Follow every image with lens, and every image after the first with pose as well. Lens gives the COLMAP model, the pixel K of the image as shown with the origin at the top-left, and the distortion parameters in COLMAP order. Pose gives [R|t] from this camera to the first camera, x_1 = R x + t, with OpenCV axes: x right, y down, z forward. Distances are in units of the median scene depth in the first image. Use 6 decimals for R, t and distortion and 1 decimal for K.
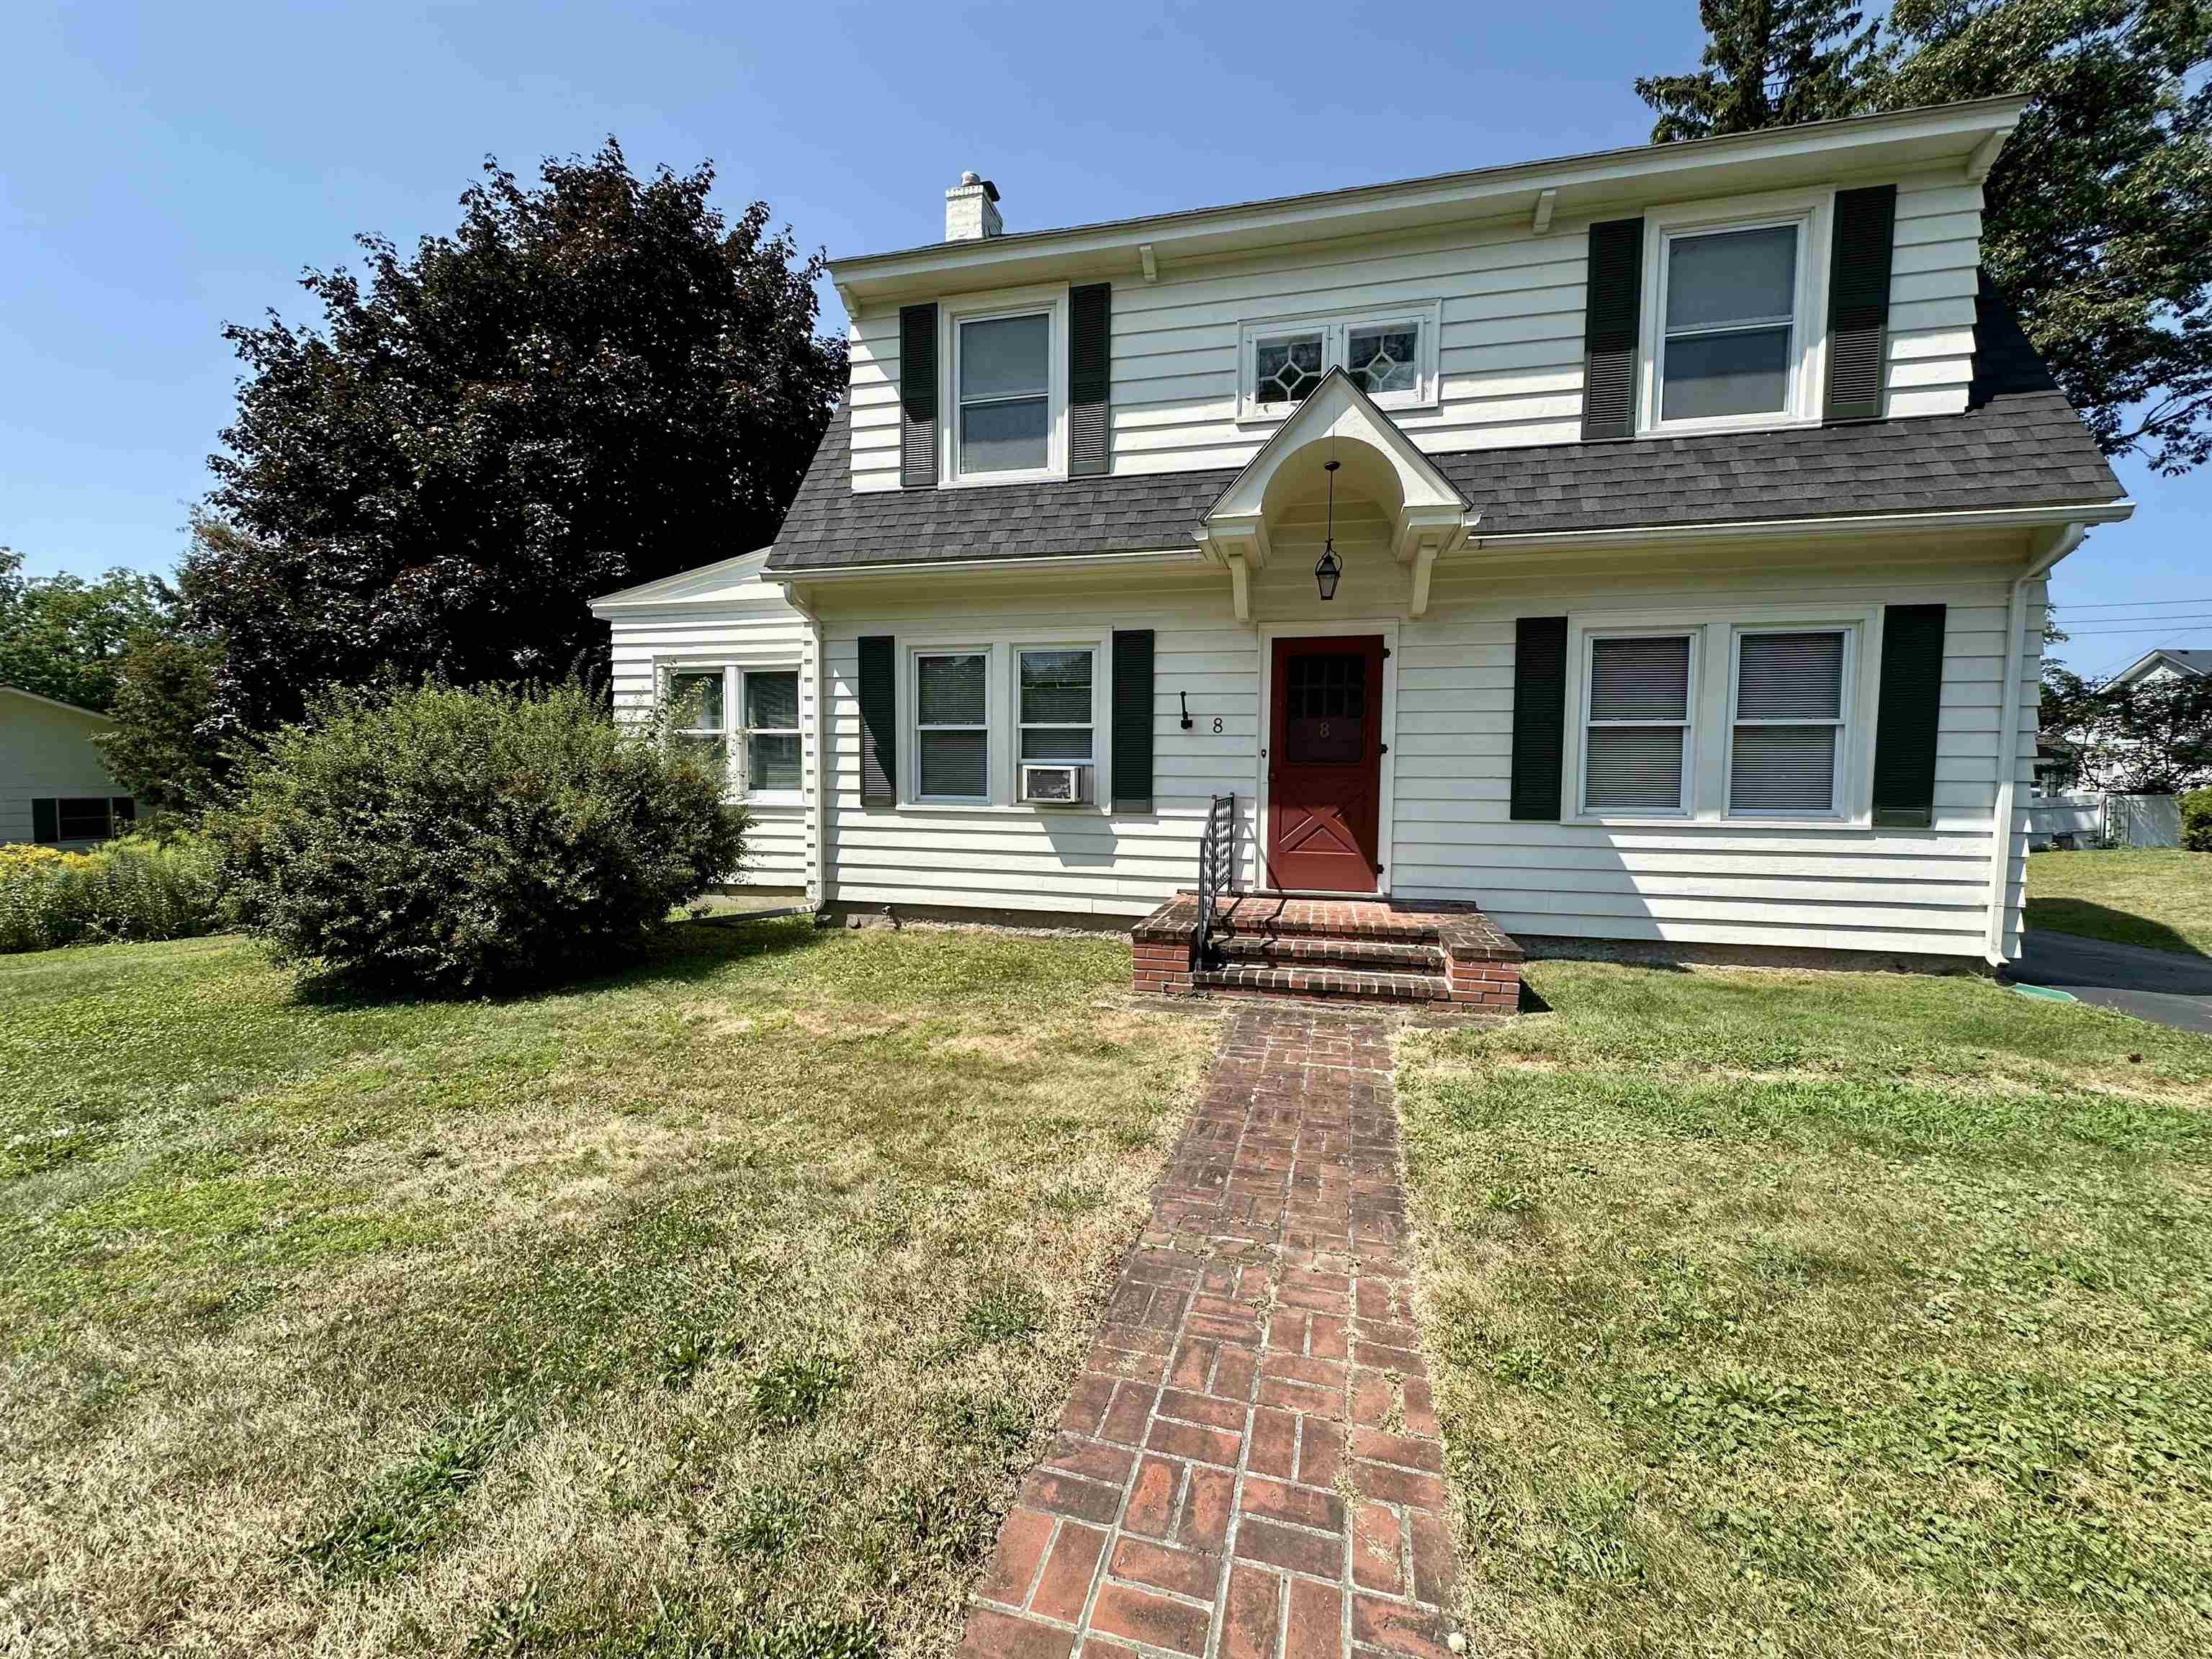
lens RADIAL K [[887.9, 0, 1109.4], [0, 887.9, 832.4], [0, 0, 1]] dist [-0.003838, 0.001099]
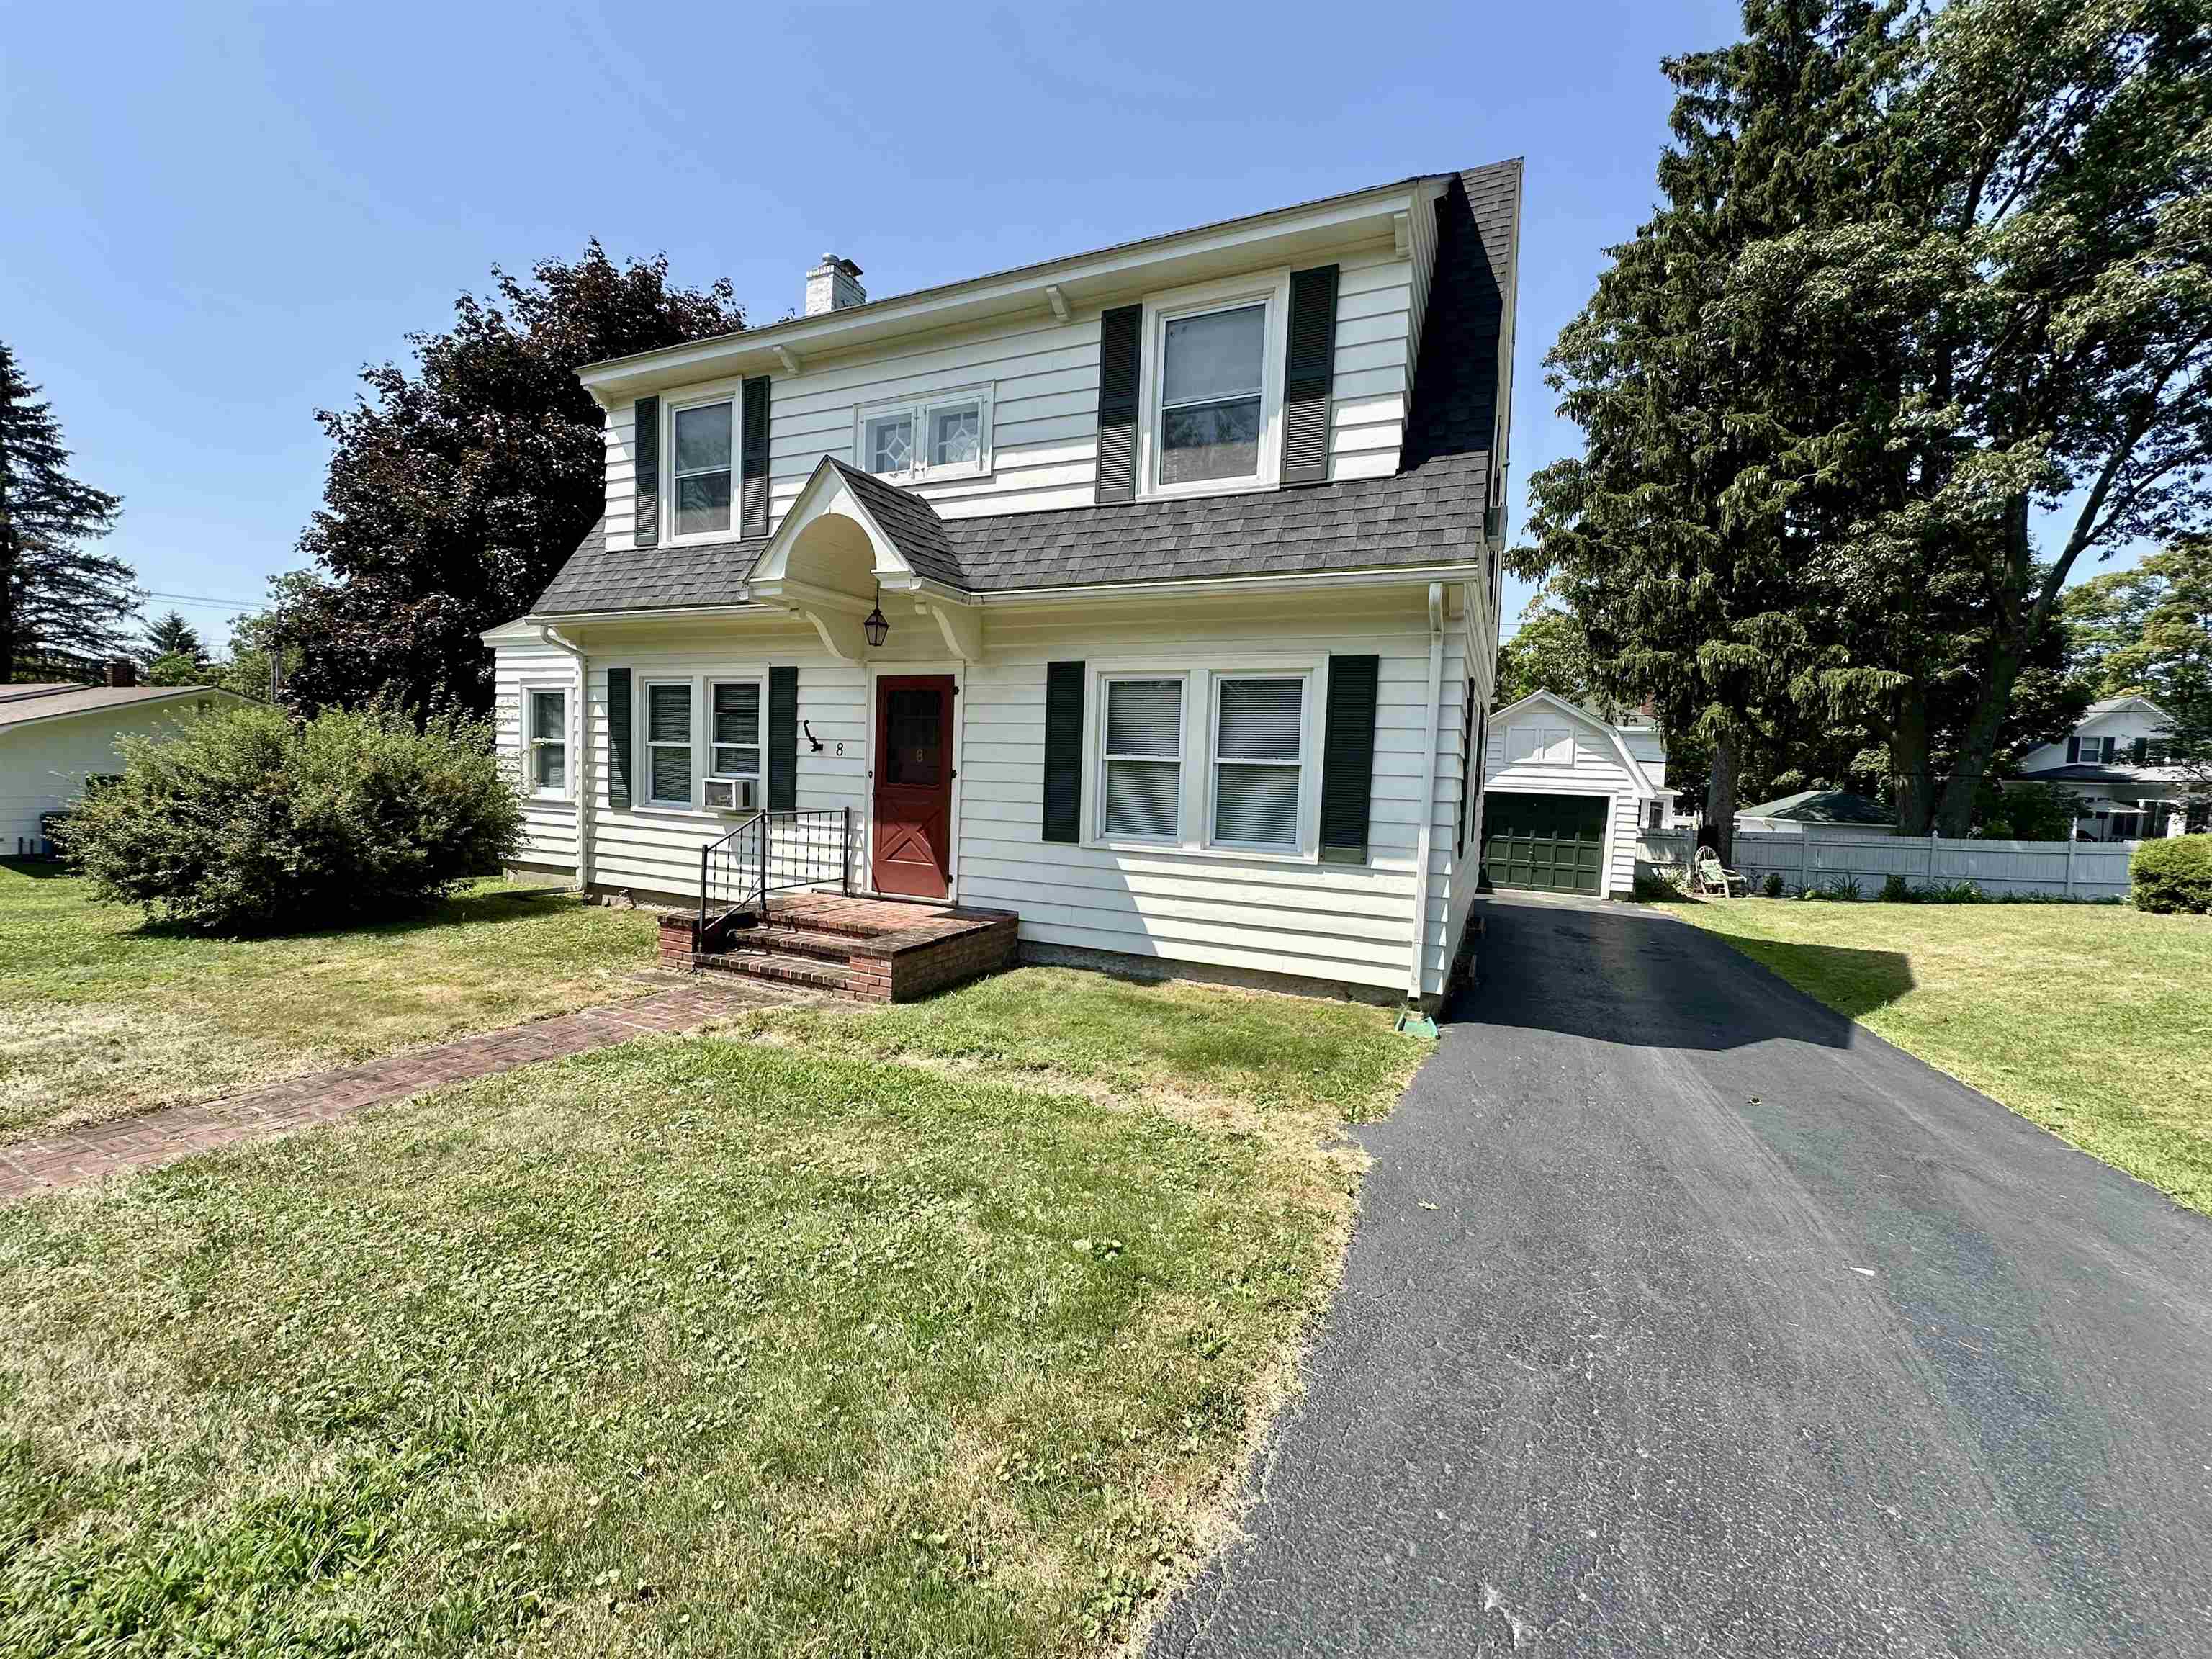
lens RADIAL K [[887.9, 0, 1116.9], [0, 887.9, 834.4], [0, 0, 1]] dist [-0.003838, 0.001099]
pose [[0.982549, 0.041940, -0.181215, 0.767221], [-0.041614, 0.999118, 0.005605, -0.033417], [0.181290, 0.002034, 0.983428, -0.091949]]
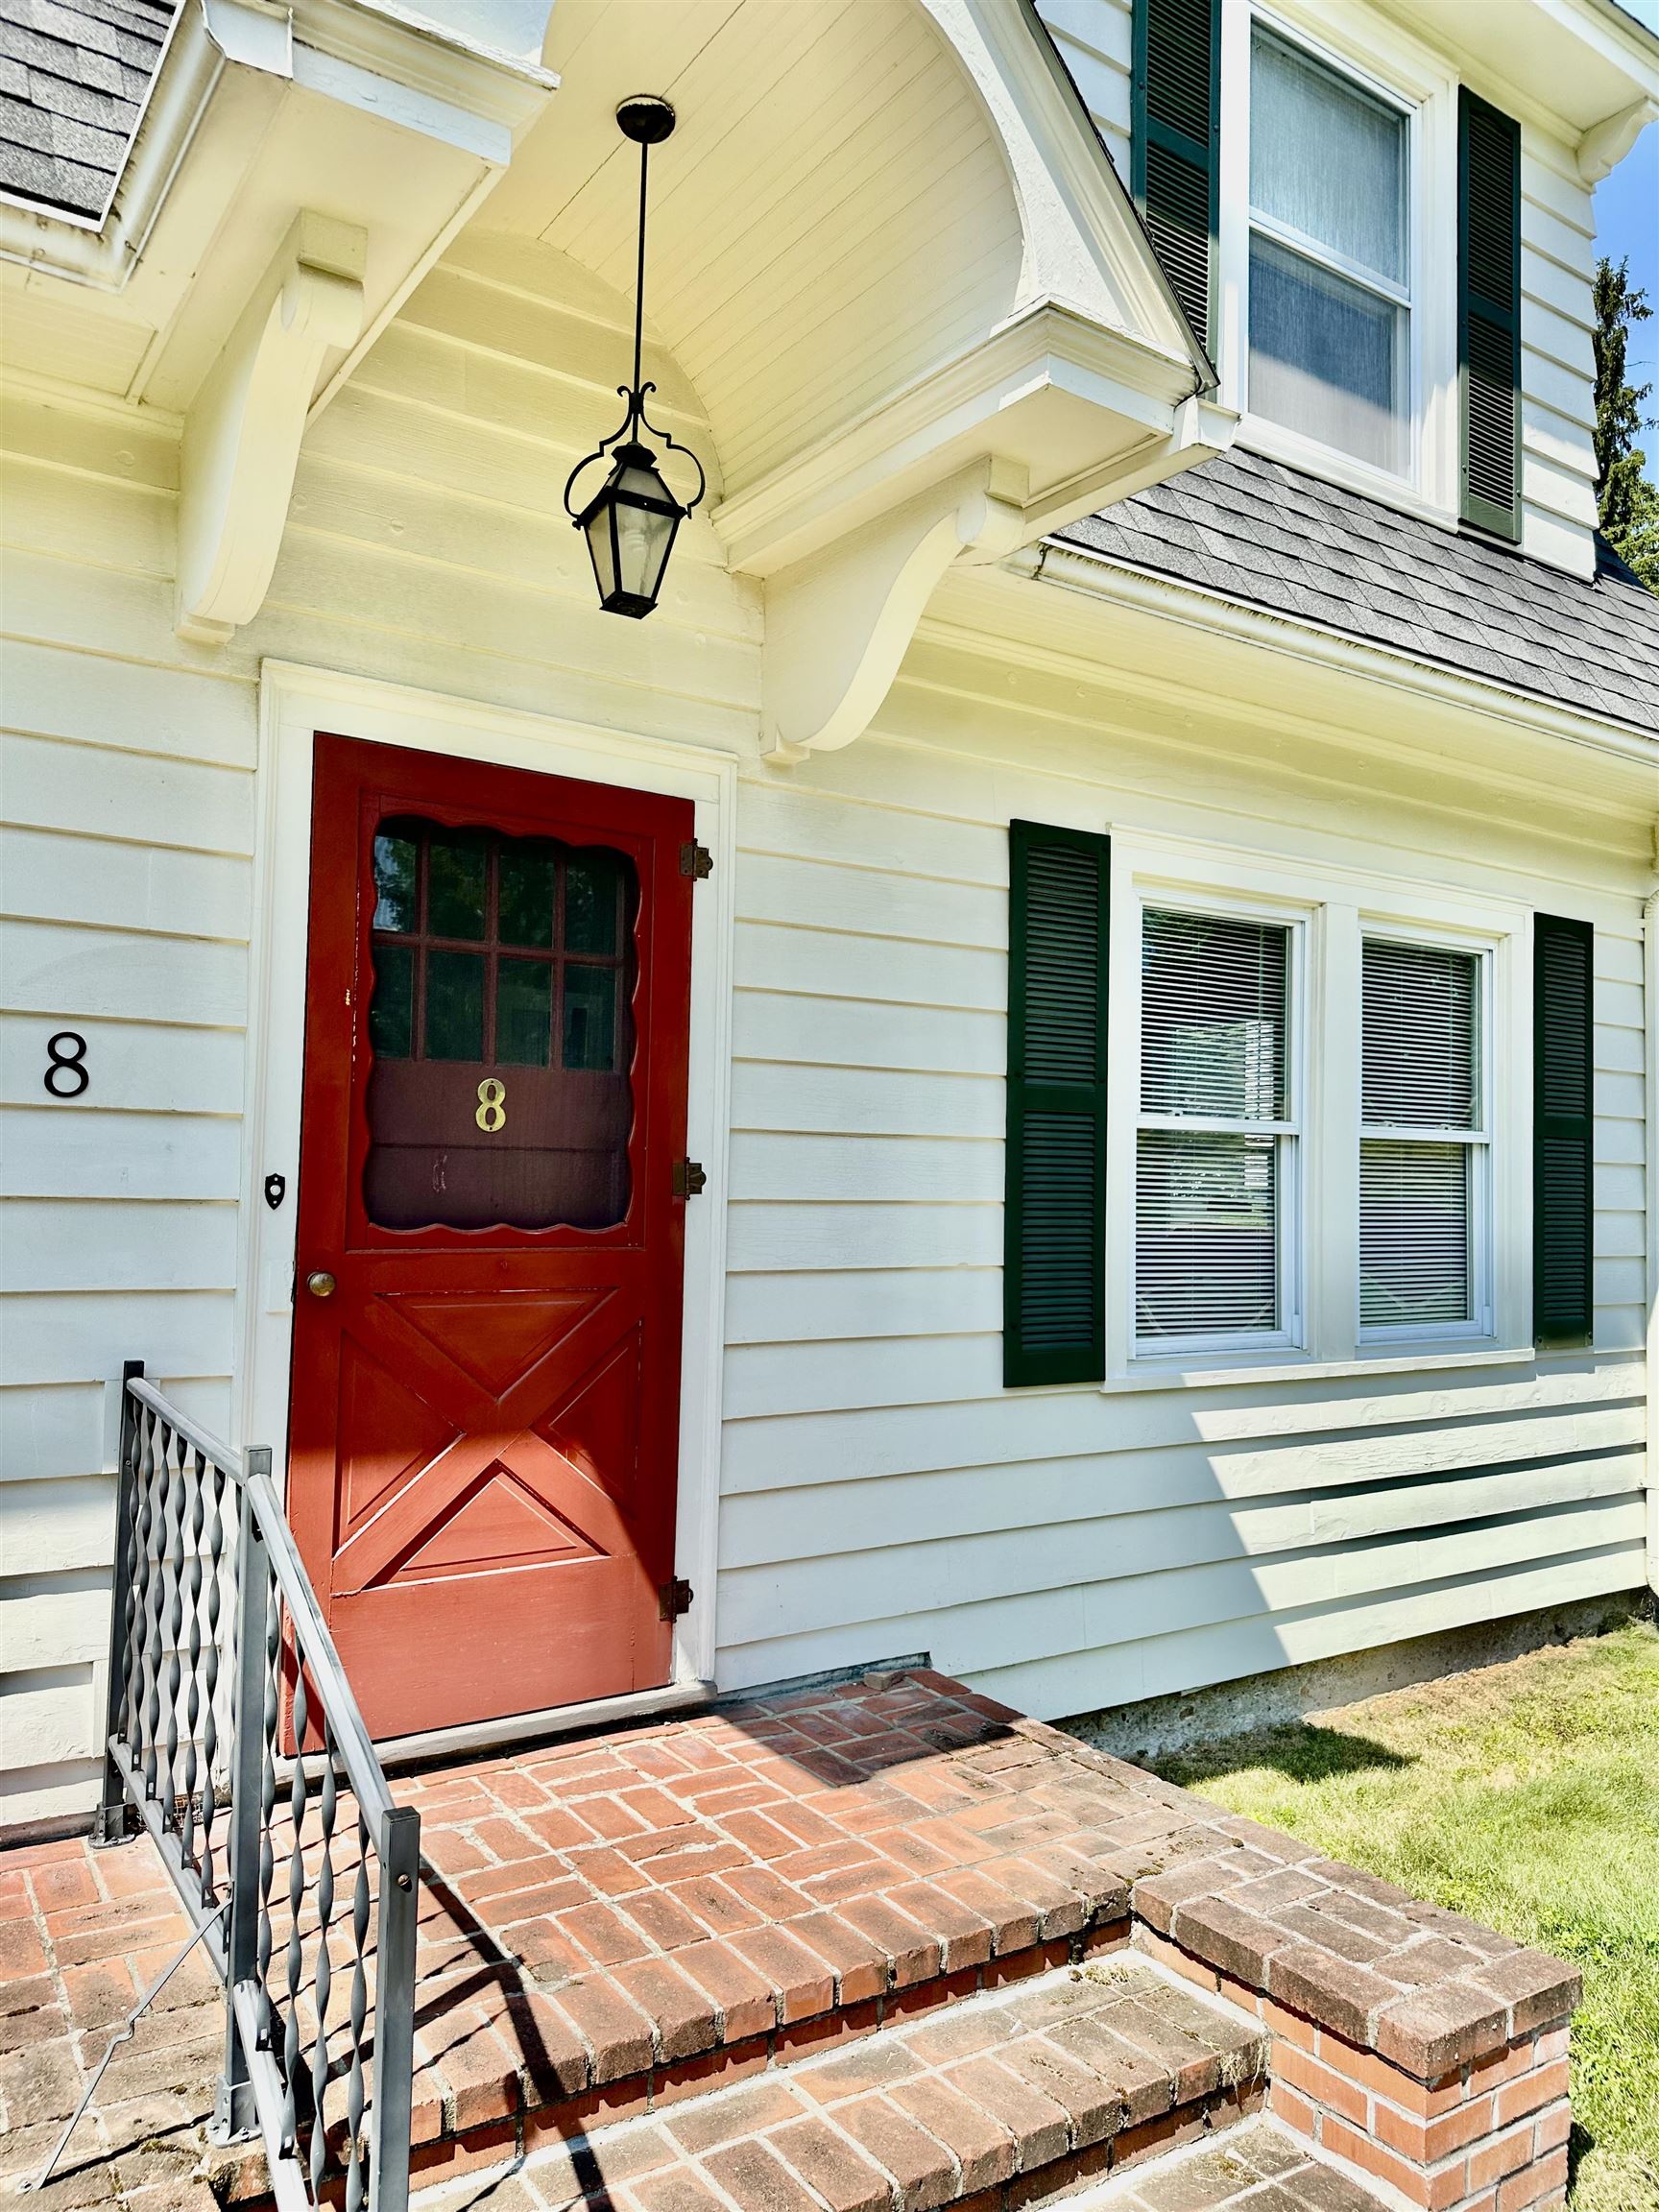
lens RADIAL K [[1558.0, 0, 844.7], [0, 1558.0, 1104.3], [0, 0, 1]] dist [0.036221, -0.010265]
pose [[0.675085, 0.042151, 0.736535, -0.041612], [0.033937, 0.995535, -0.088079, -0.075433], [-0.736959, 0.084457, 0.670640, 0.648379]]
